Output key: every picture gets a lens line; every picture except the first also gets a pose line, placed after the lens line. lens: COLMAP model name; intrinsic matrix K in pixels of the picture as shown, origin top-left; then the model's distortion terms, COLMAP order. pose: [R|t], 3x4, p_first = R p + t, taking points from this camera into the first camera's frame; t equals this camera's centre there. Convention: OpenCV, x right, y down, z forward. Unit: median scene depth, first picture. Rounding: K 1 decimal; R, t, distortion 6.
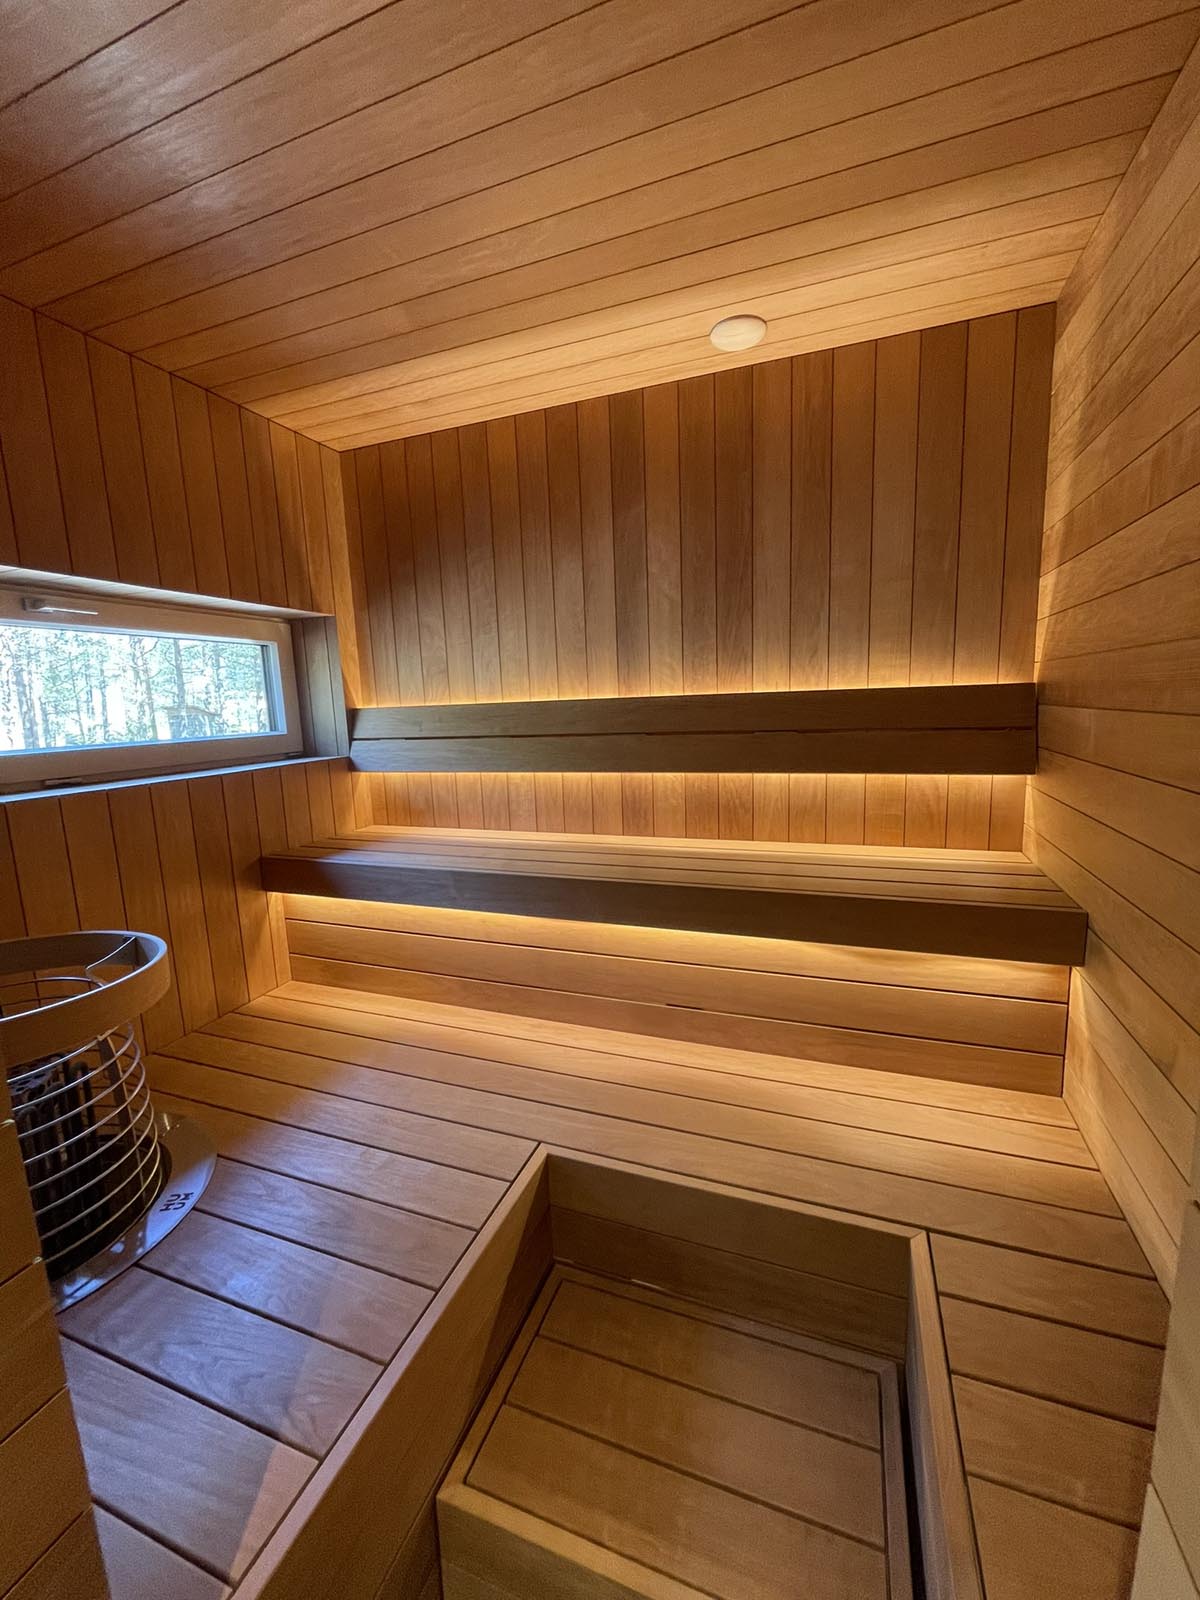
lens RADIAL K [[646.4, 0, 600.0], [0, 646.4, 800.0], [0, 0, 1]] dist [0.001038, -0.004592]
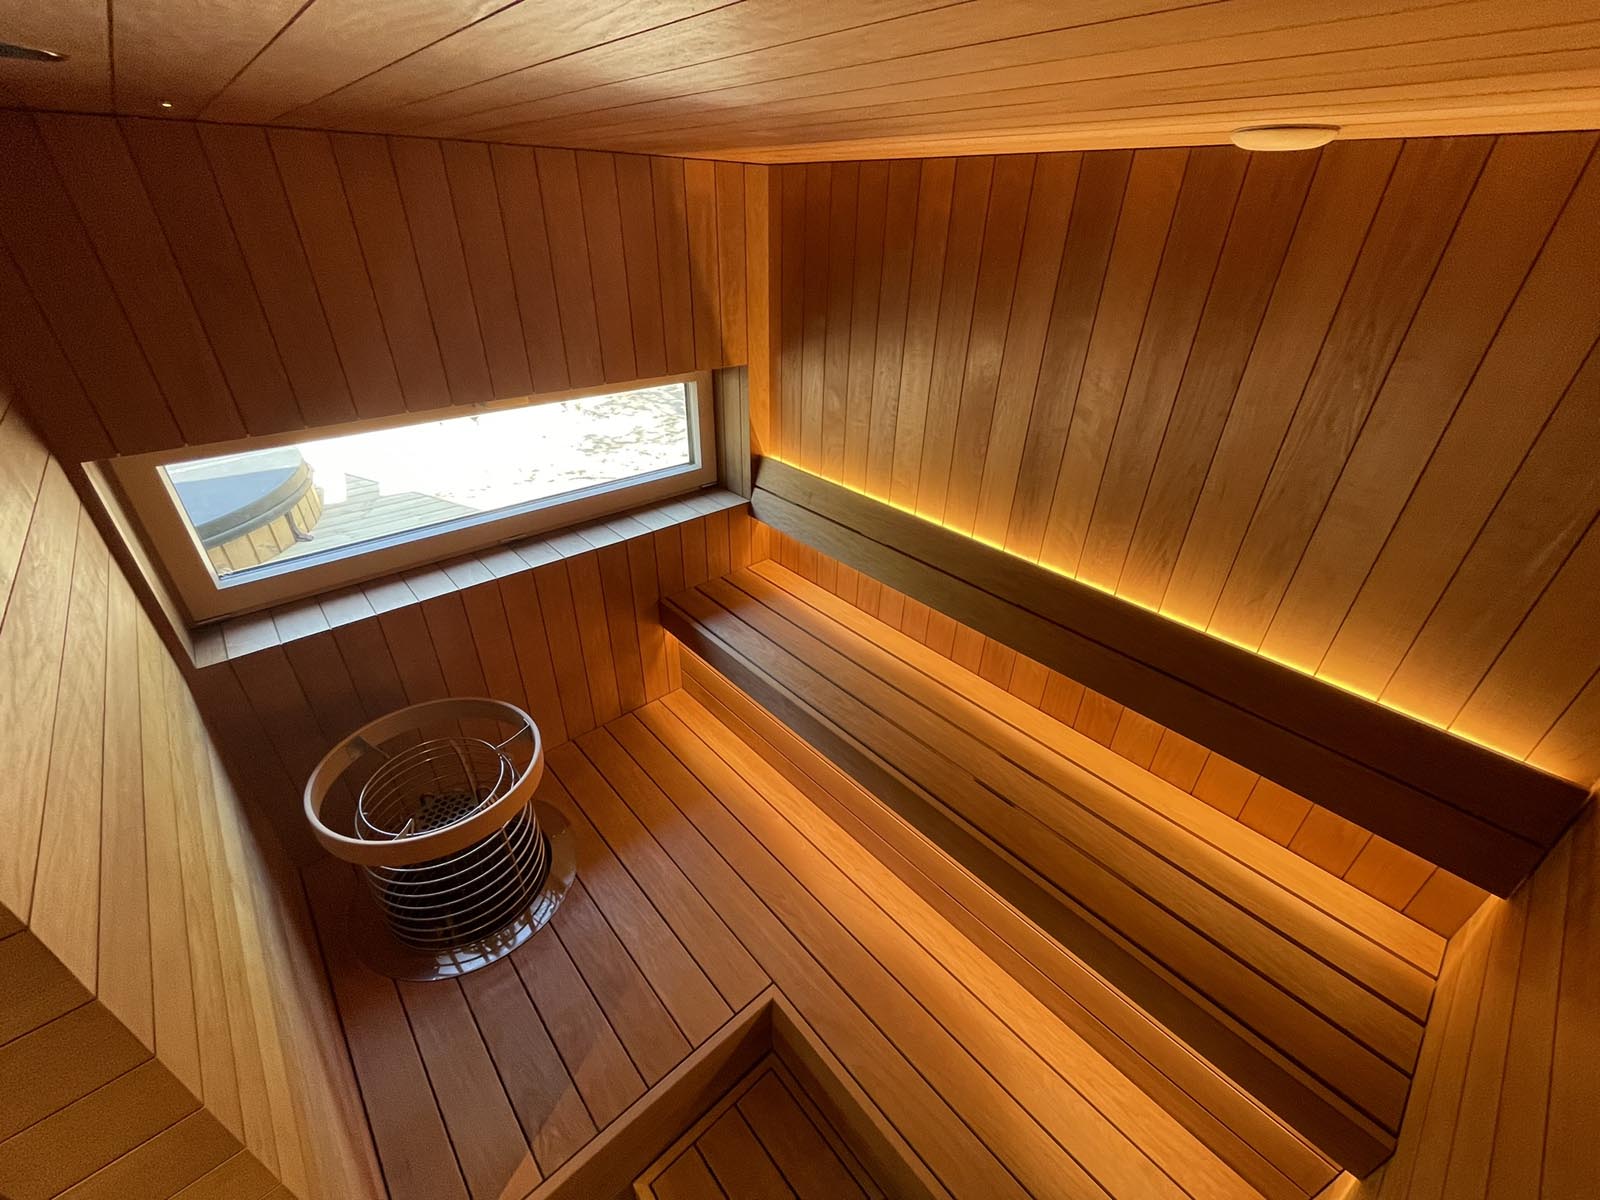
lens RADIAL K [[646.4, 0, 801.1], [0, 646.4, 604.4], [0, 0, 1]] dist [0.001038, -0.004592]
pose [[0.885881, 0.289149, -0.362779, 0.114819], [-0.127970, 0.903967, 0.408003, -0.377148], [0.445914, -0.315017, 0.837810, 0.126436]]
